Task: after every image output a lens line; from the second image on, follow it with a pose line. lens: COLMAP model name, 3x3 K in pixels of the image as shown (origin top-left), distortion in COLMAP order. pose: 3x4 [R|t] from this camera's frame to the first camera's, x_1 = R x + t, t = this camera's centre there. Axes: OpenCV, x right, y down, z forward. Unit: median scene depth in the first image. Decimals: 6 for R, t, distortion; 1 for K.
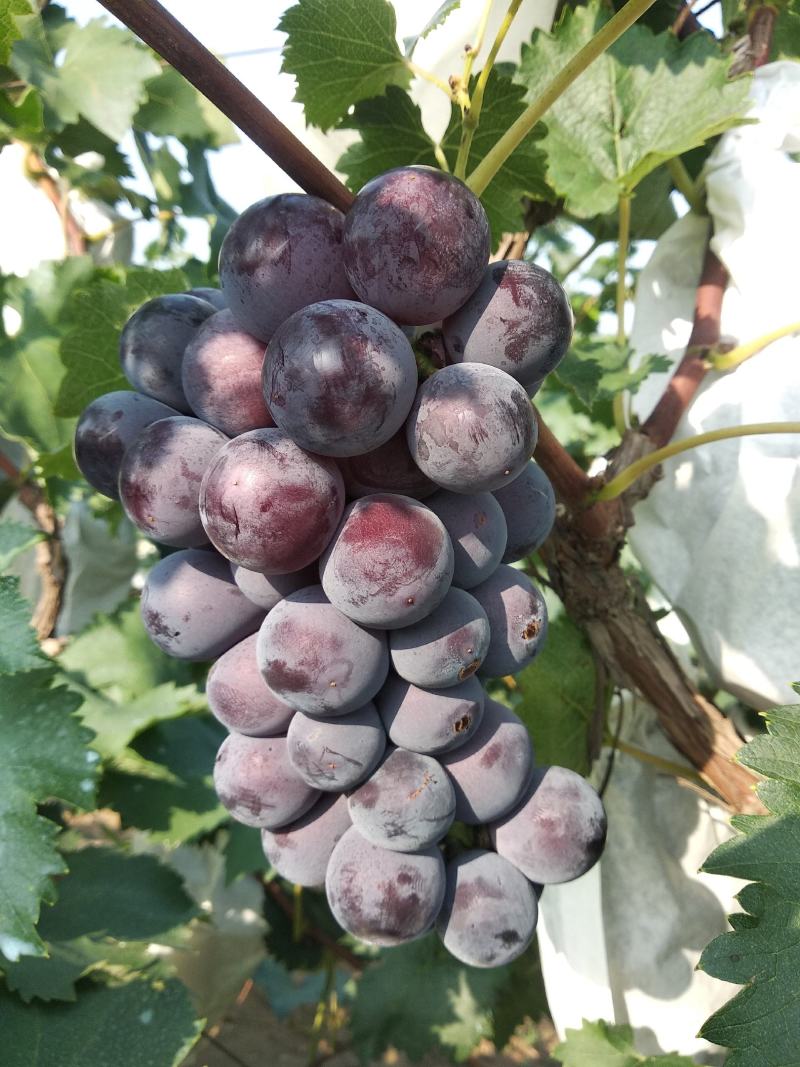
lens RADIAL K [[859.8, 0, 400.0], [0, 859.8, 533.5], [0, 0, 1]] dist [0.000094, -0.000827]
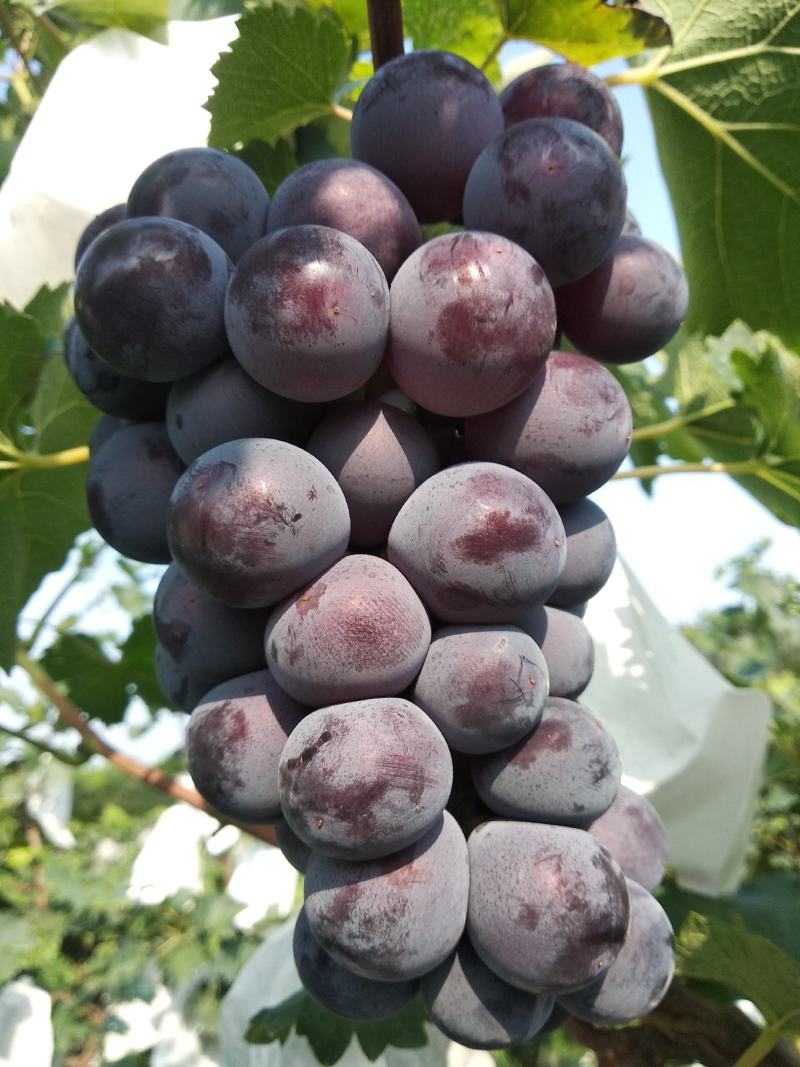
lens RADIAL K [[859.8, 0, 400.0], [0, 859.8, 533.5], [0, 0, 1]] dist [0.000094, -0.000827]
pose [[0.749647, 0.114939, 0.651781, -0.647310], [0.189432, 0.906341, -0.377705, 0.404504], [-0.634149, 0.406614, 0.657662, 0.525662]]
